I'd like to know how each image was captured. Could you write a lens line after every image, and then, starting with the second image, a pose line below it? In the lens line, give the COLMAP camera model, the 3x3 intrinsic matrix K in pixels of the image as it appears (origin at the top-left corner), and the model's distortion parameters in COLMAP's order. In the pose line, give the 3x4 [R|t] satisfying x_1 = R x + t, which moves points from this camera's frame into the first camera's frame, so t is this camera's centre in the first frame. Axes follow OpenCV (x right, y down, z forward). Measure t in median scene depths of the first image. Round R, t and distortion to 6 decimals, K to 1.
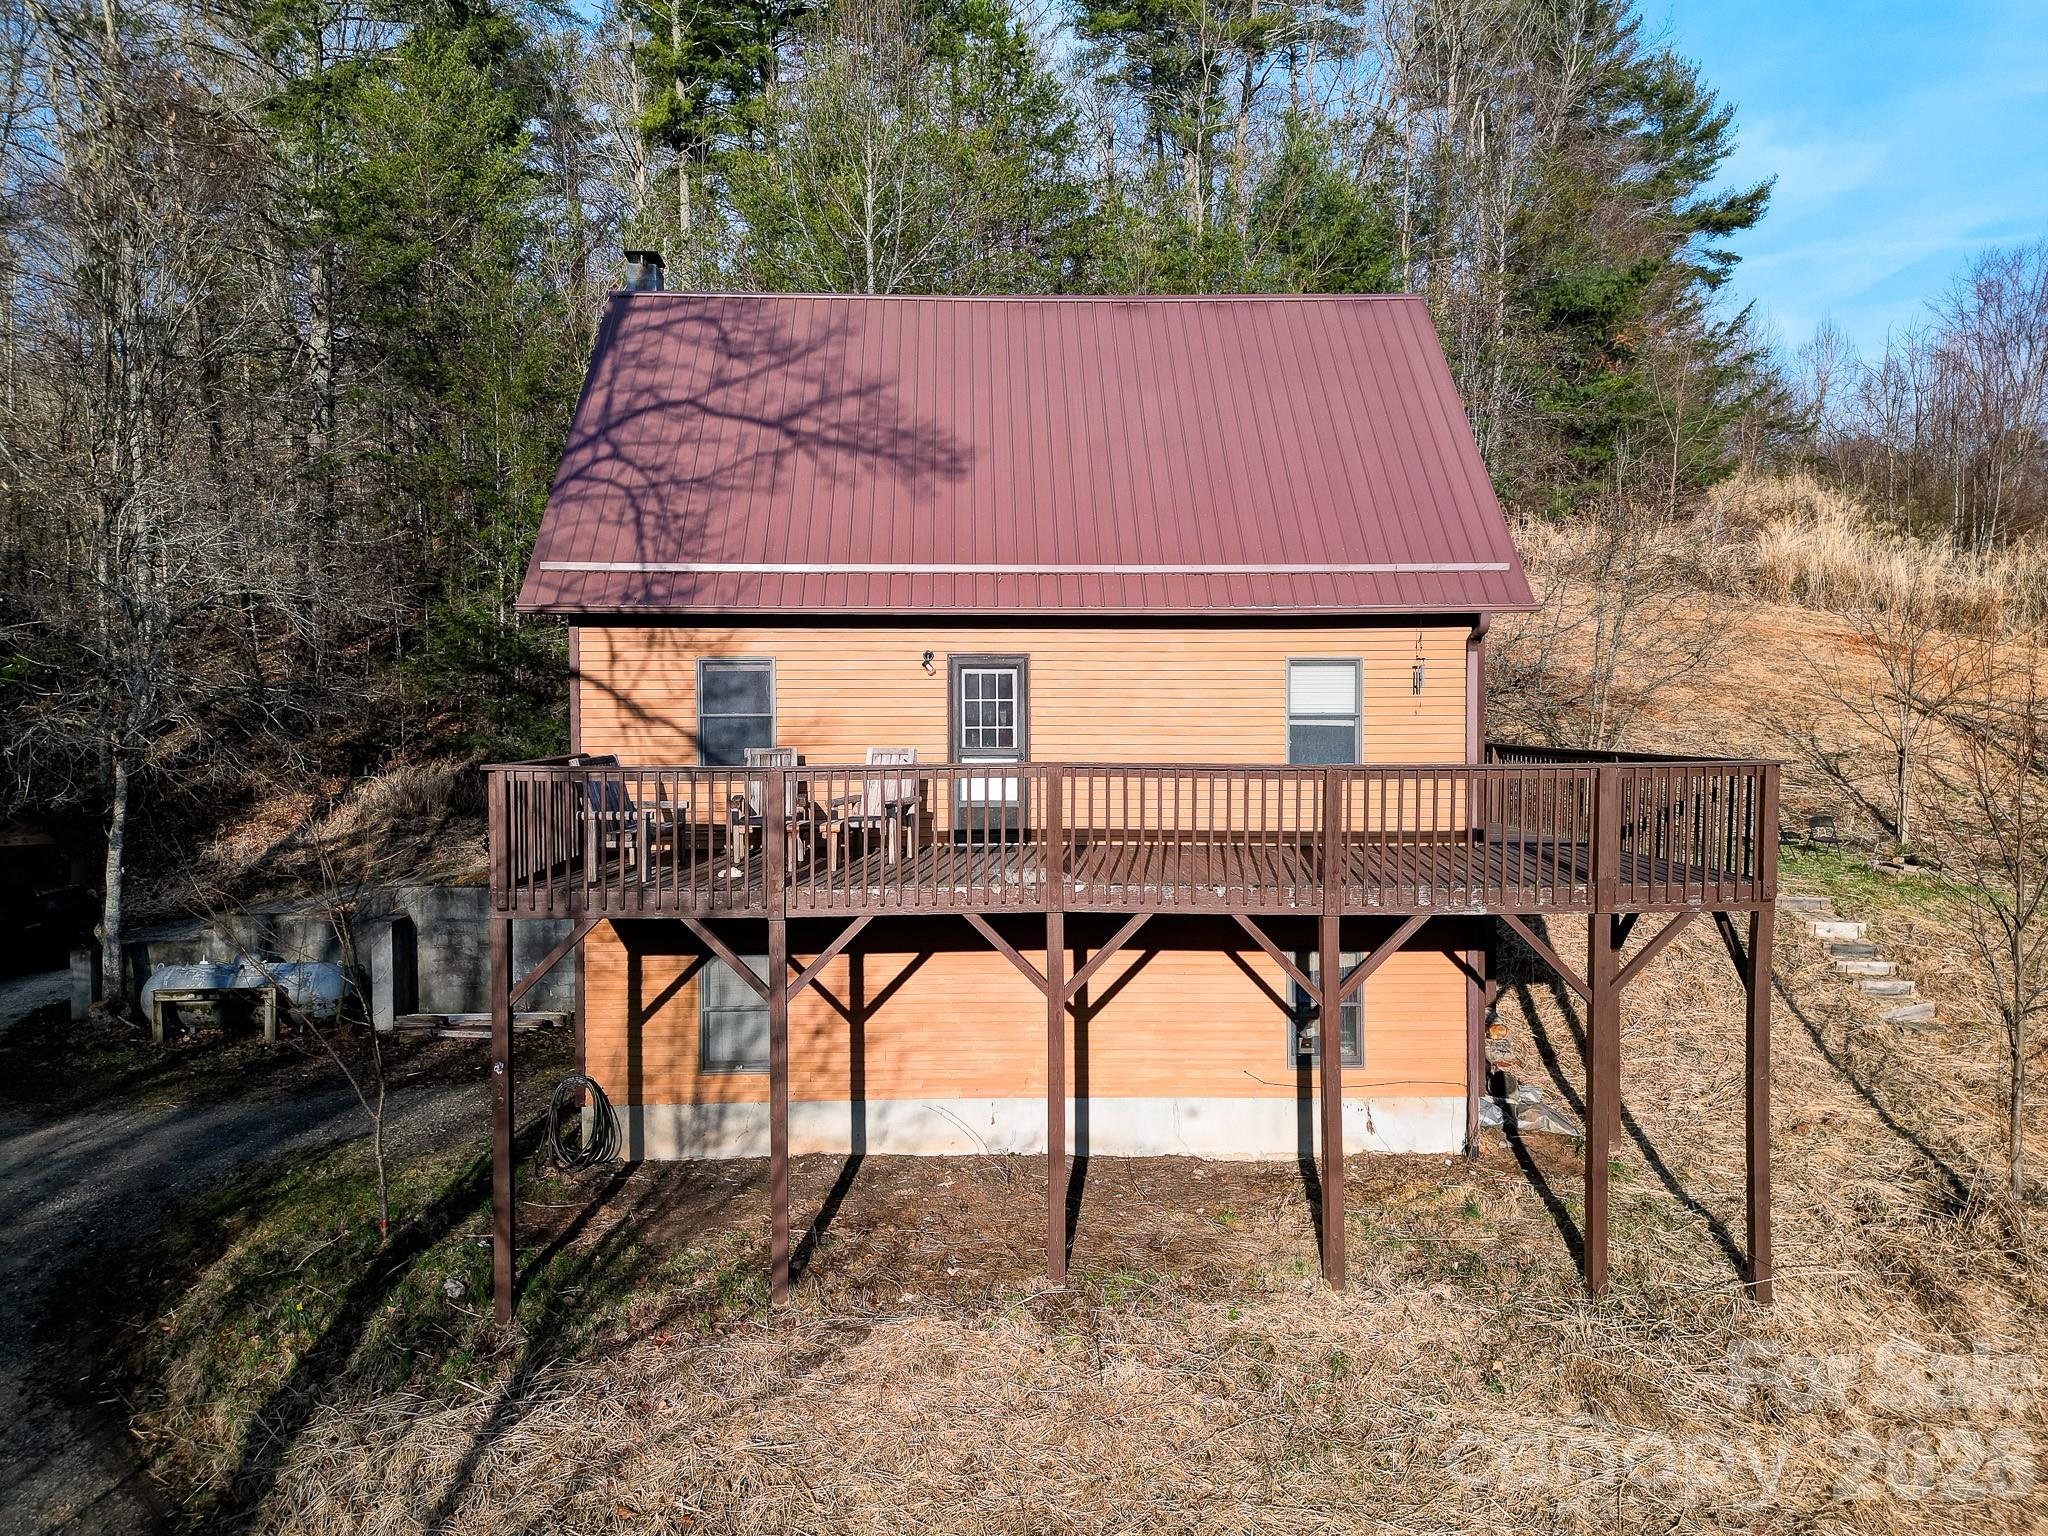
lens RADIAL K [[1446.5, 0, 1024.0], [0, 1446.5, 768.0], [0, 0, 1]] dist [0.064089, -0.000518]
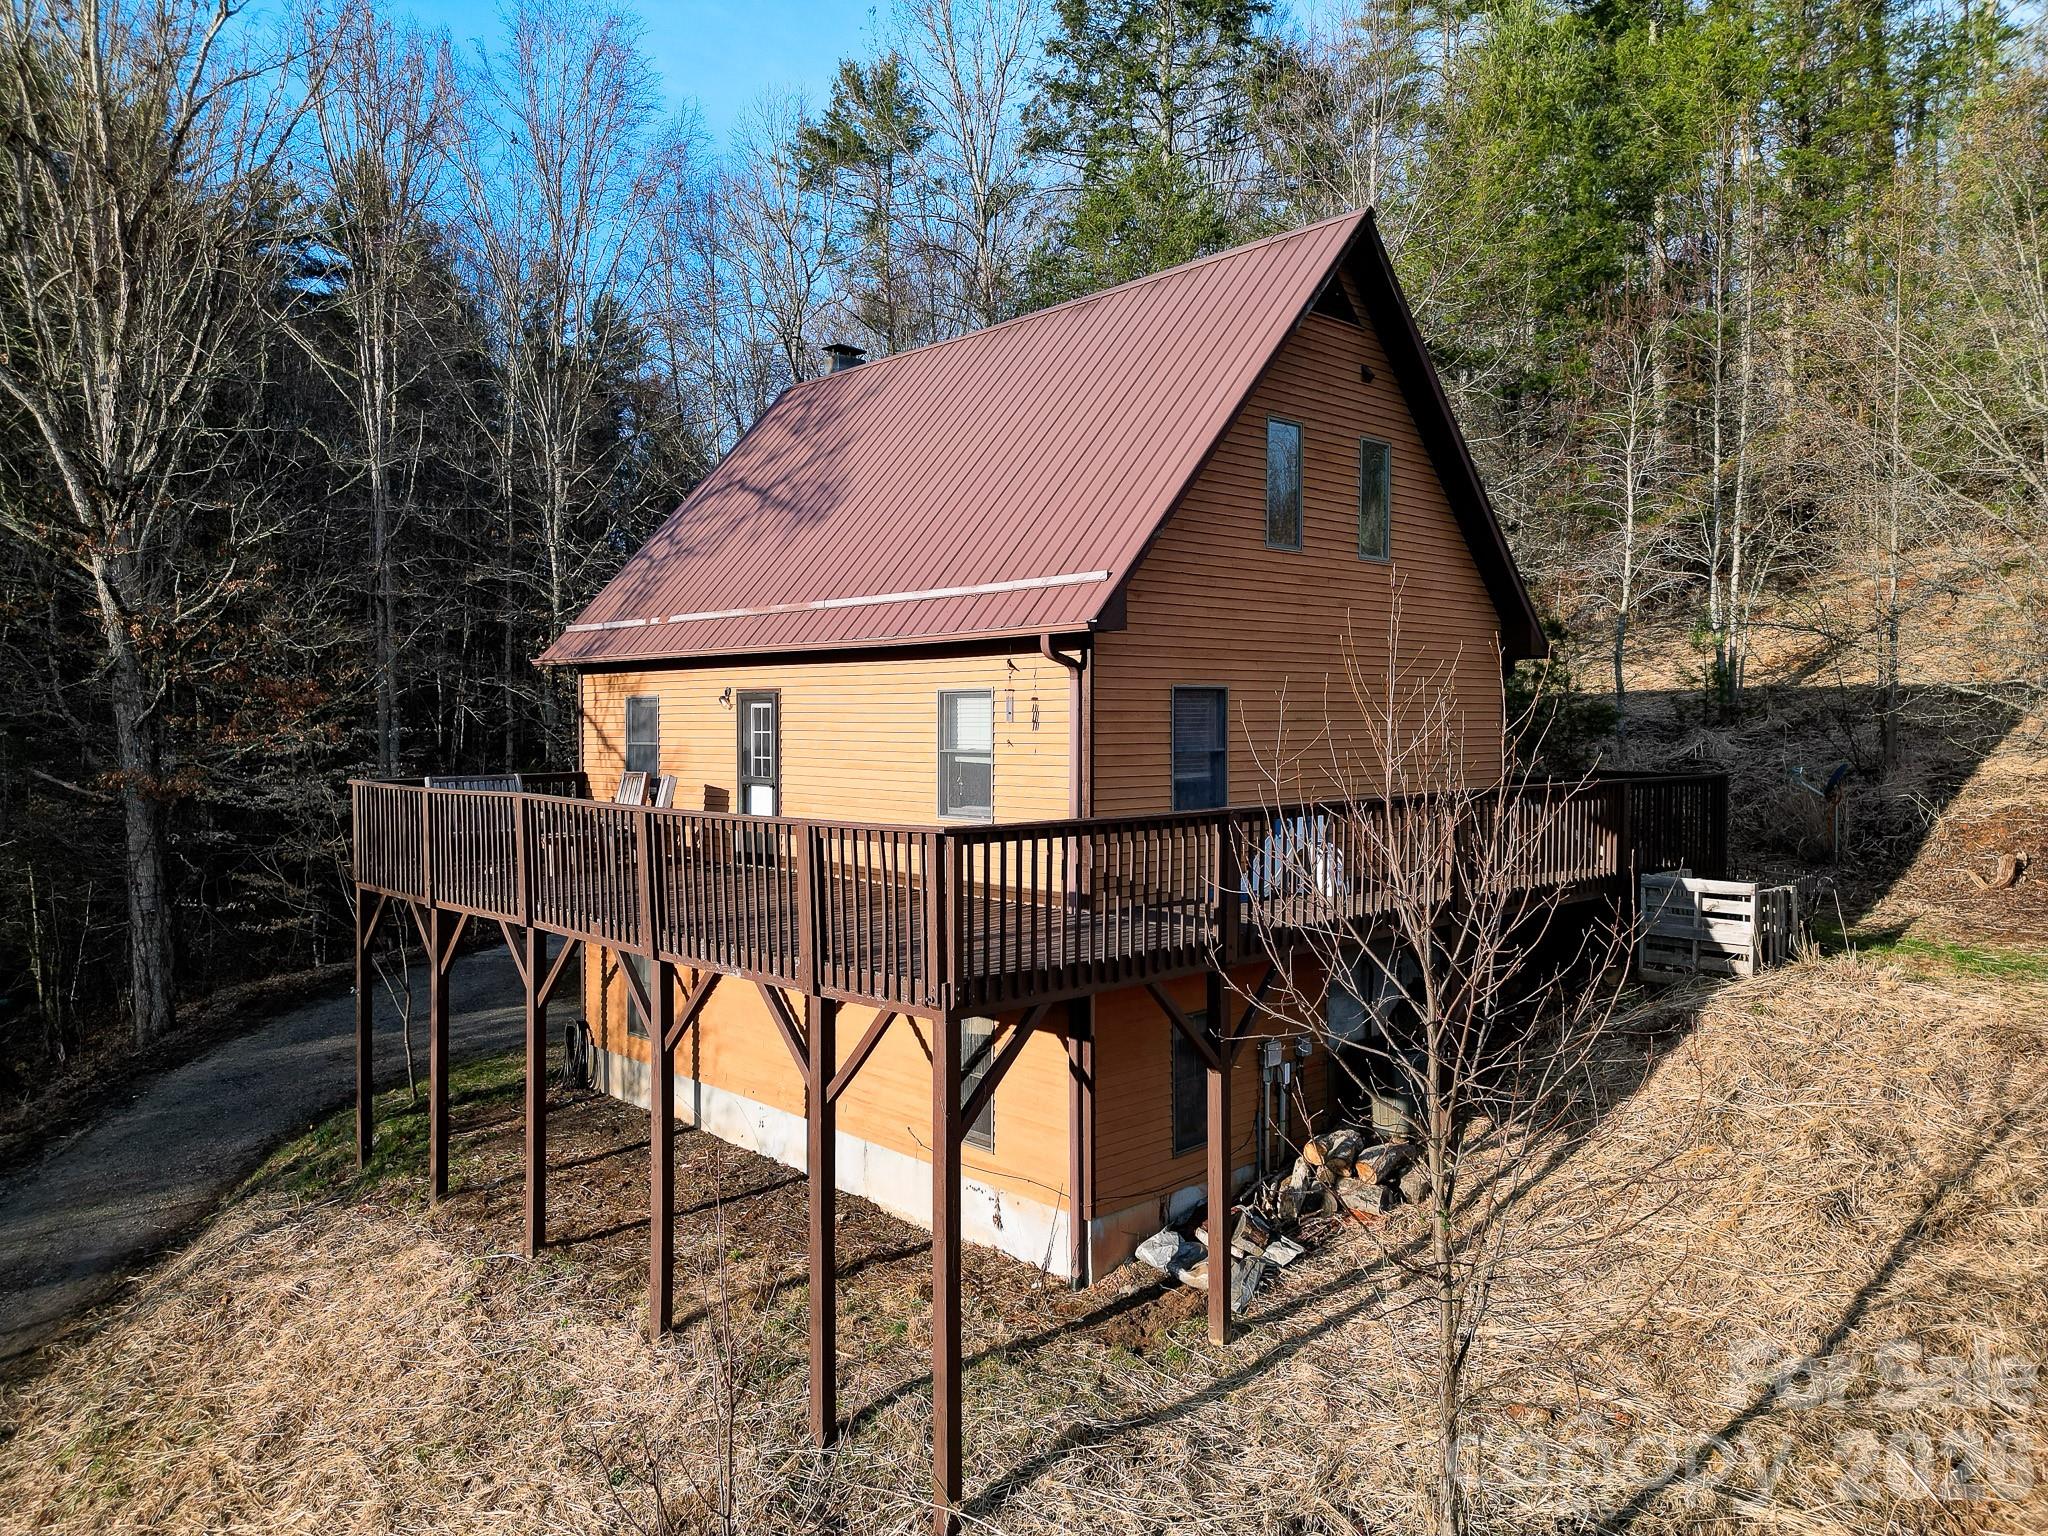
lens RADIAL K [[1405.5, 0, 1025.0], [0, 1405.5, 806.0], [0, 0, 1]] dist [-0.001997, -0.000136]
pose [[0.685612, 0.044461, -0.726608, 0.856085], [-0.039407, 0.998936, 0.023941, -0.024974], [0.726900, 0.012219, 0.686634, 0.424512]]
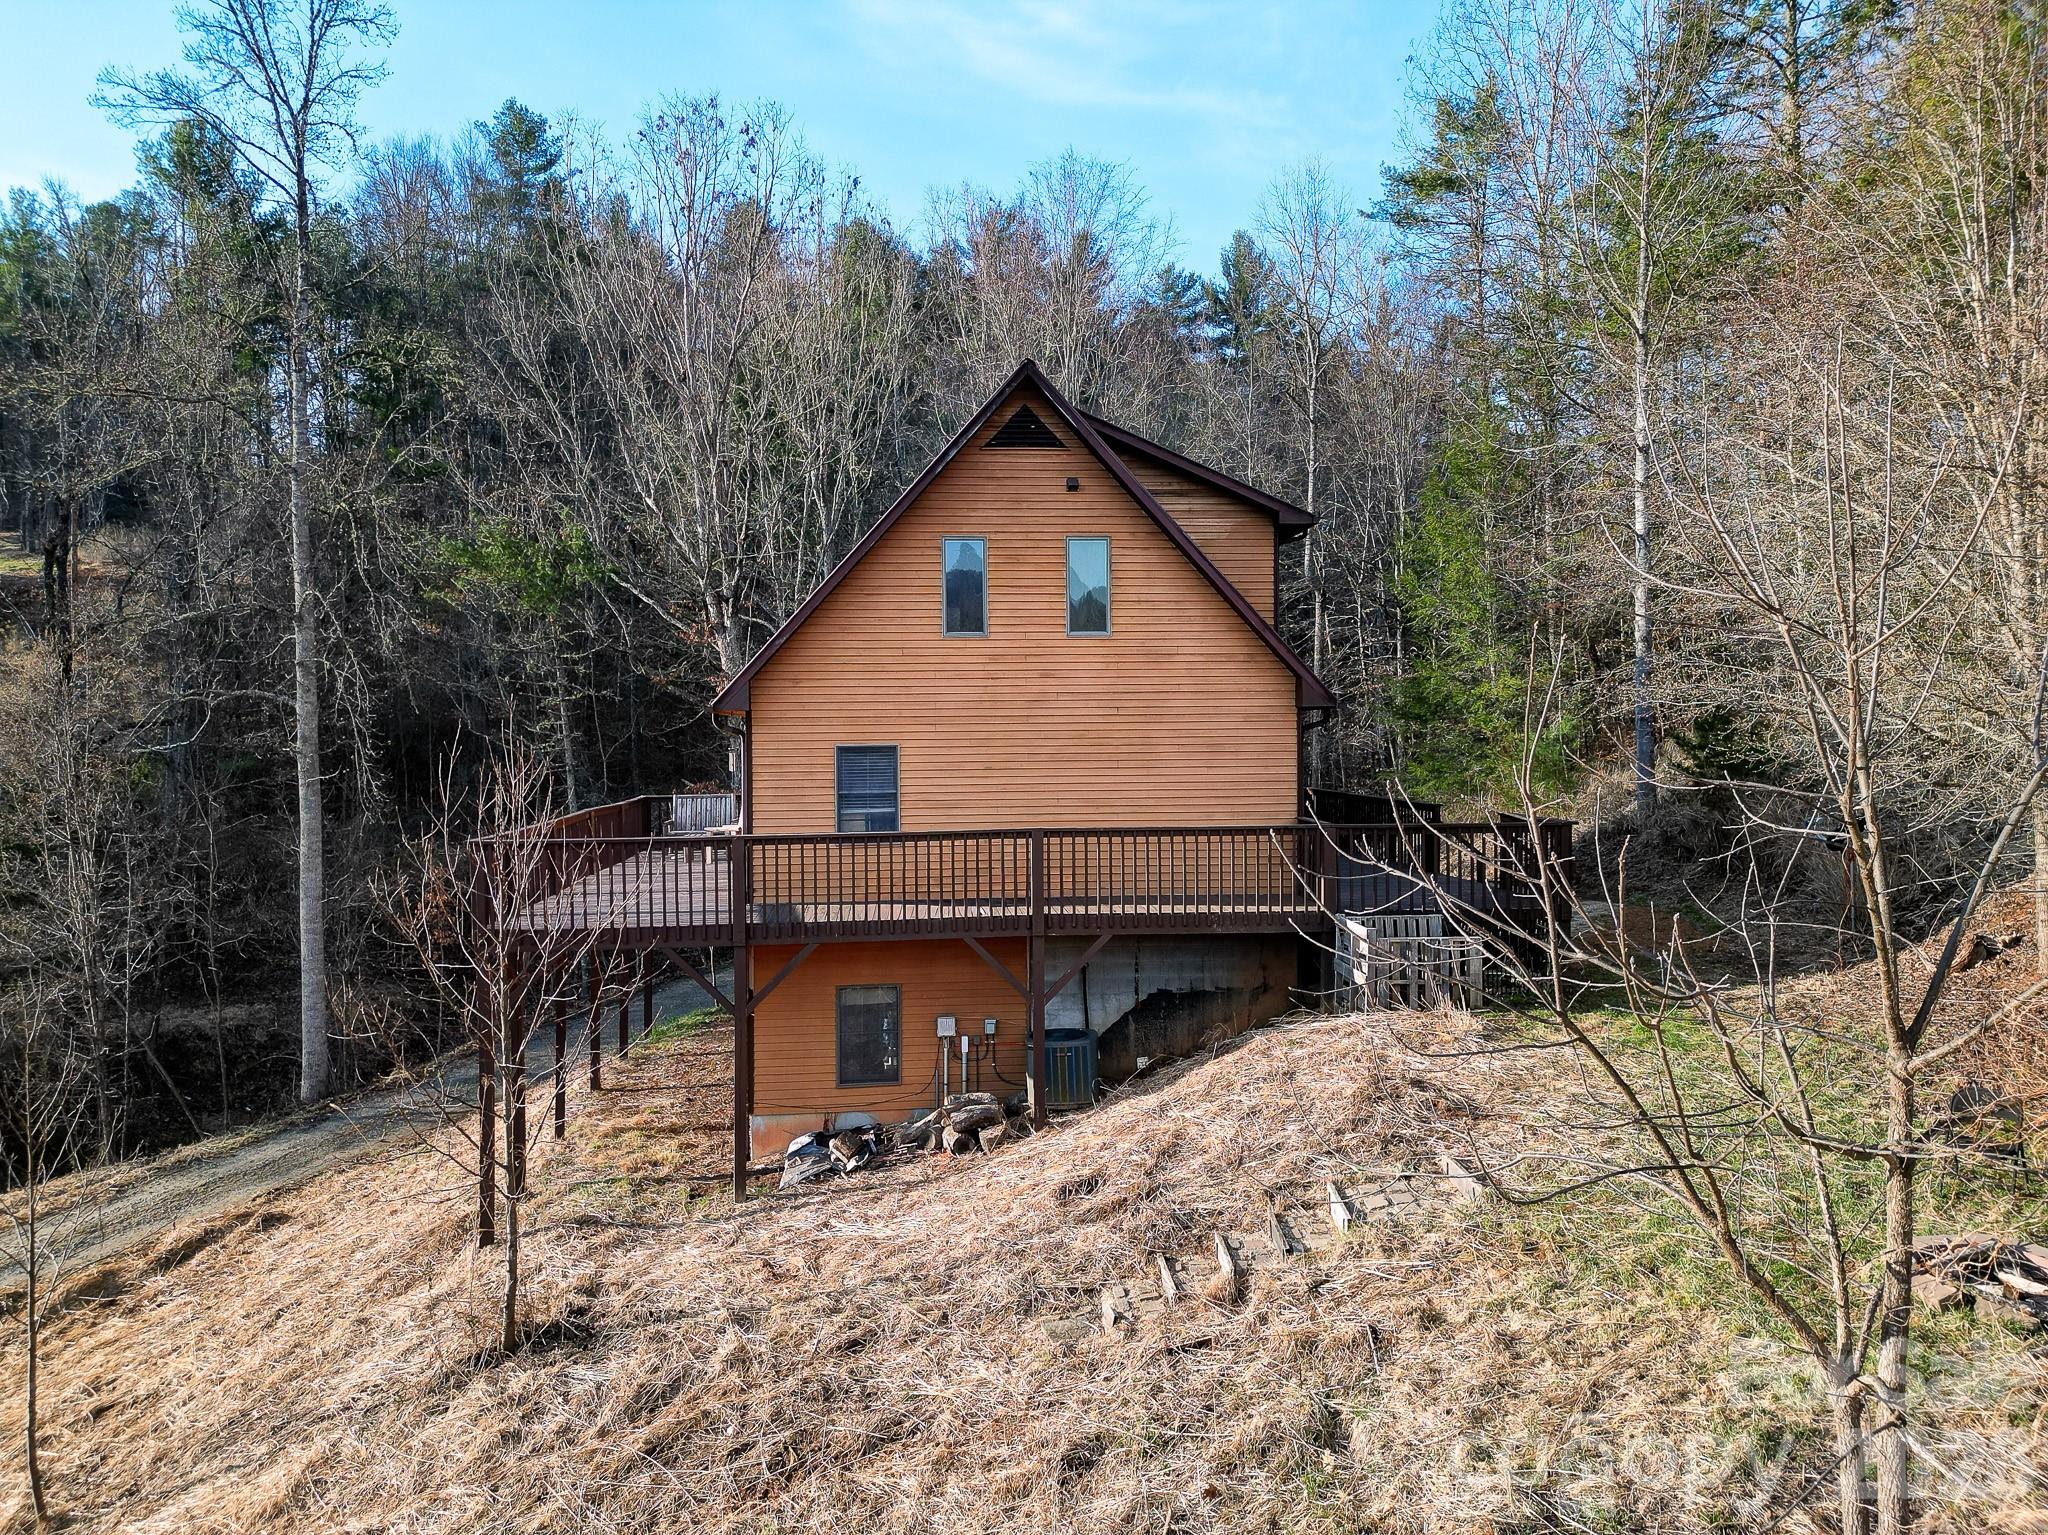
lens RADIAL K [[1446.5, 0, 1024.0], [0, 1446.5, 767.5], [0, 0, 1]] dist [0.064089, -0.000518]
pose [[0.078691, 0.018016, -0.996736, 1.525804], [-0.041544, 0.999027, 0.014777, -0.086990], [0.996033, 0.040246, 0.079363, 1.132688]]
